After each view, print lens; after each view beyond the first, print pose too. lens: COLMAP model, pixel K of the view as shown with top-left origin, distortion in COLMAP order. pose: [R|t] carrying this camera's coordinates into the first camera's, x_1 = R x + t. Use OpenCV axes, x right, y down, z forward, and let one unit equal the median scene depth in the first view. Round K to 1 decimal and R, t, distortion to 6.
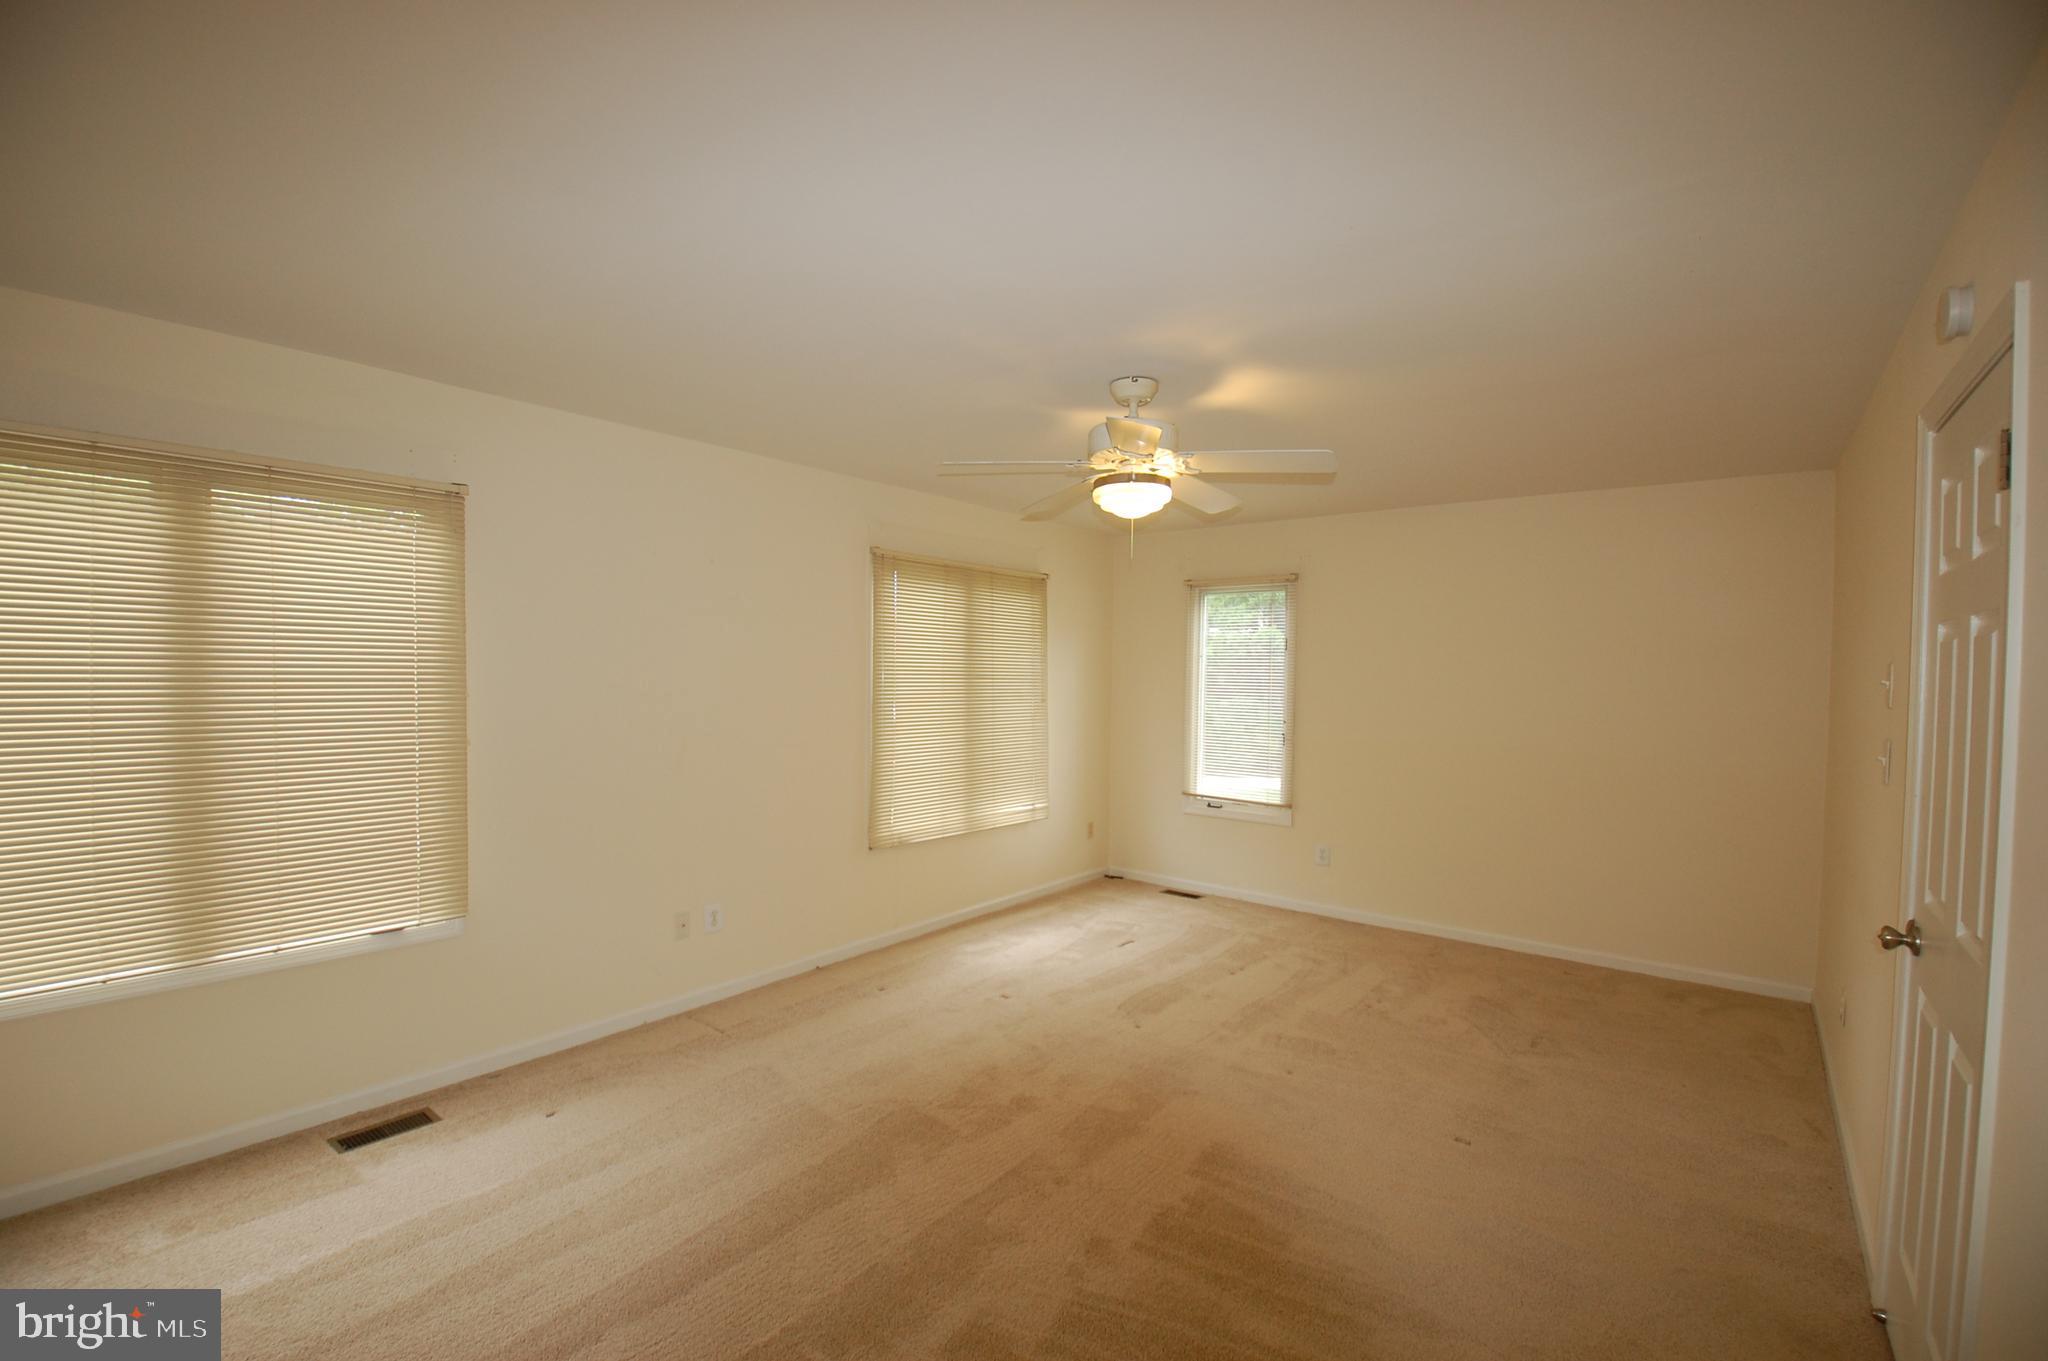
lens RADIAL K [[893.9, 0, 1021.3], [0, 893.9, 695.9], [0, 0, 1]] dist [0.022656, -0.032097]
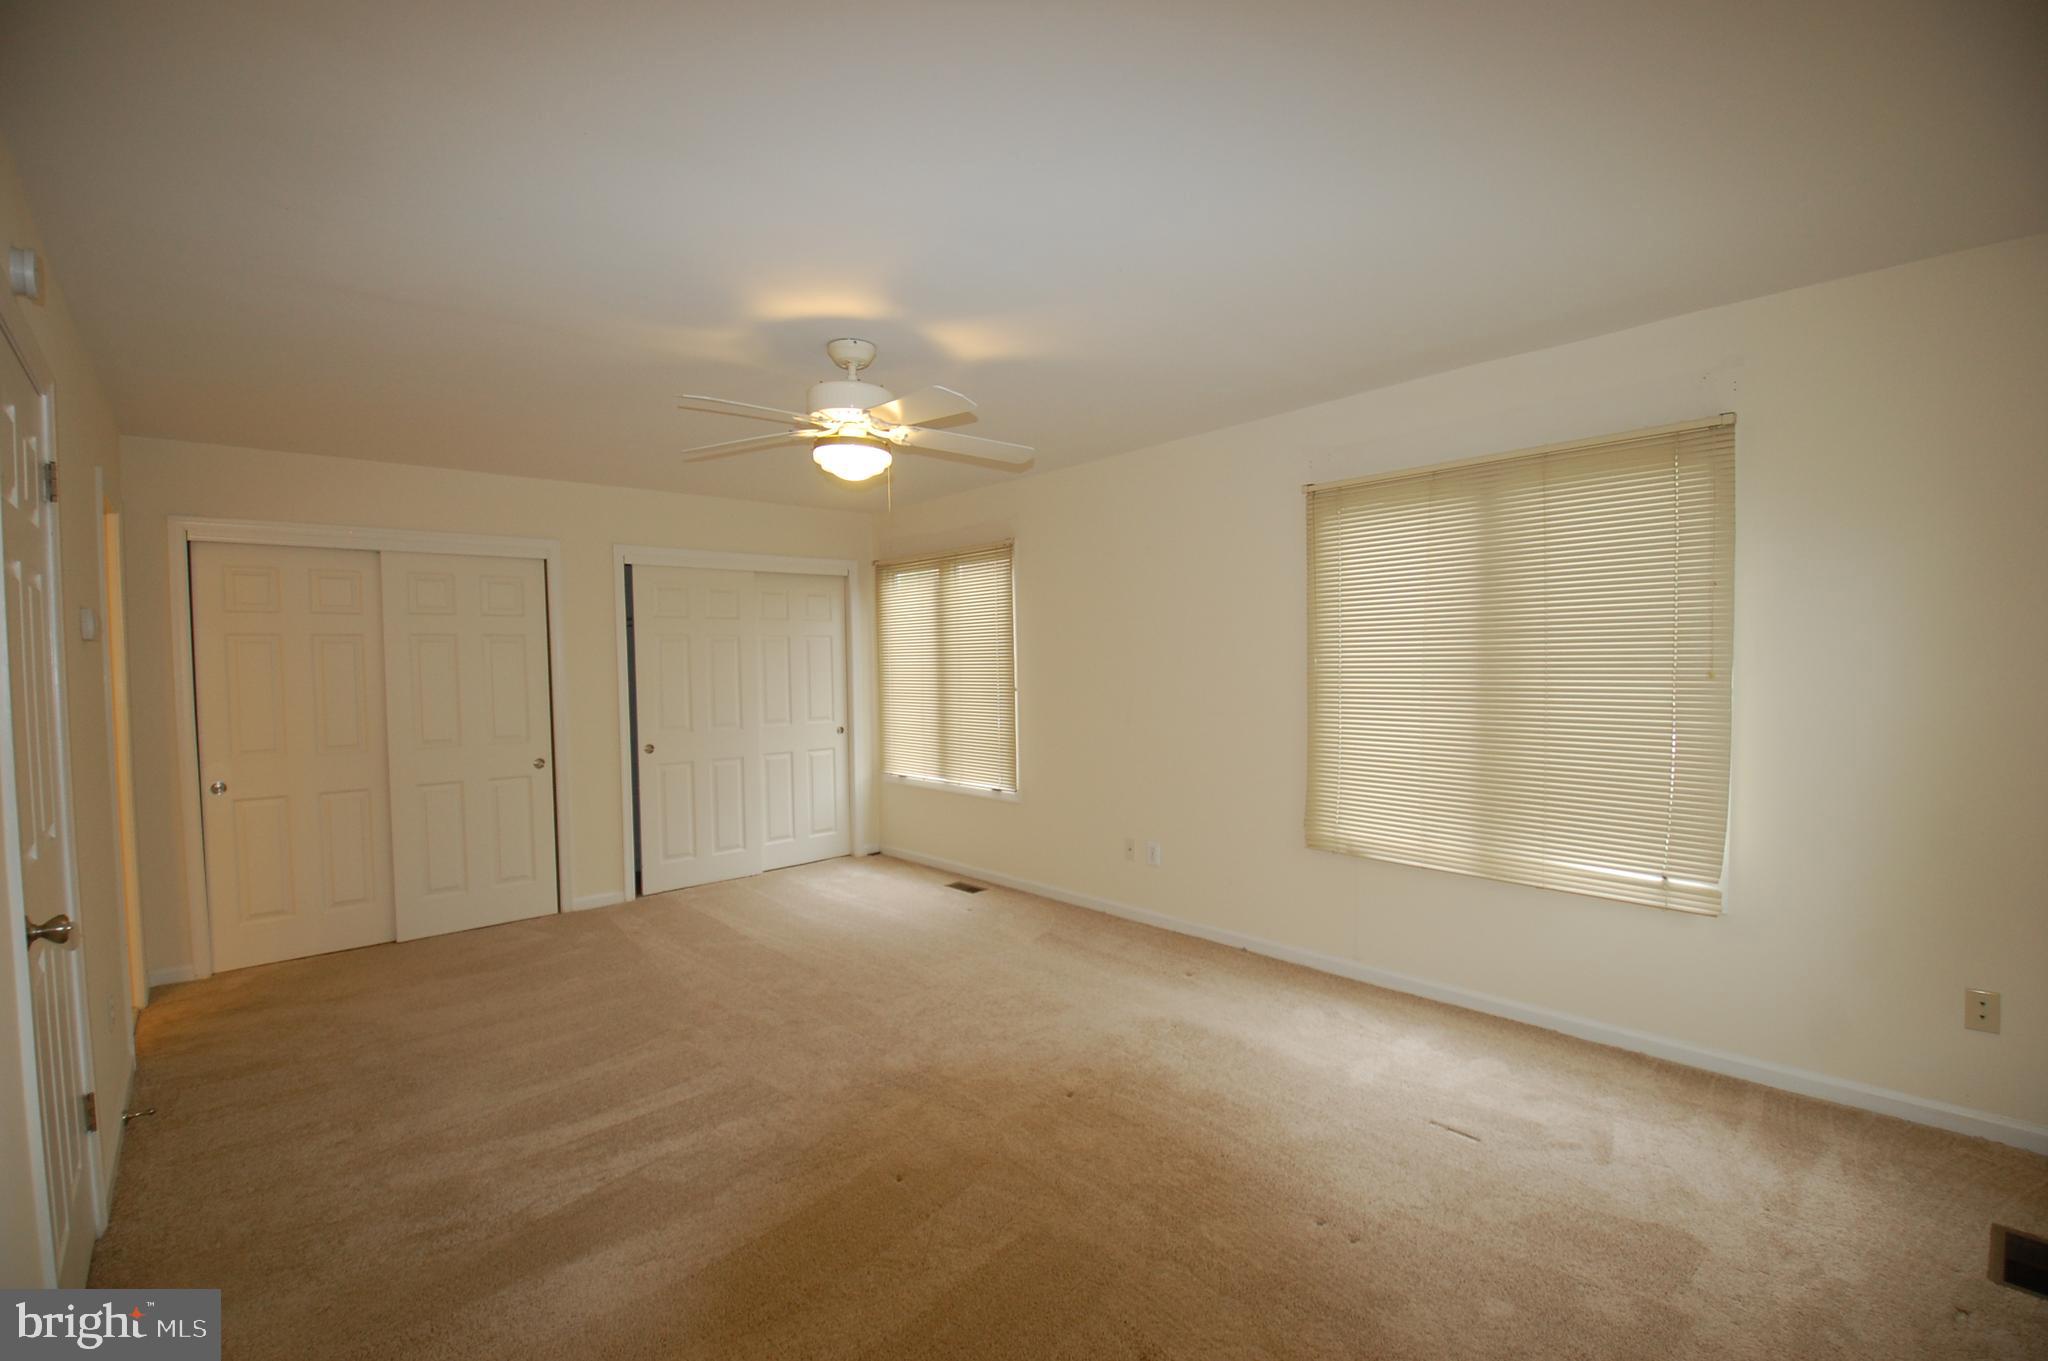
lens RADIAL K [[893.9, 0, 1021.3], [0, 893.9, 695.9], [0, 0, 1]] dist [0.022656, -0.032097]
pose [[-0.152049, 0.051815, -0.987014, 0.636993], [0.006555, 0.998656, 0.051417, -0.013782], [0.988351, 0.001348, -0.152185, 0.784016]]
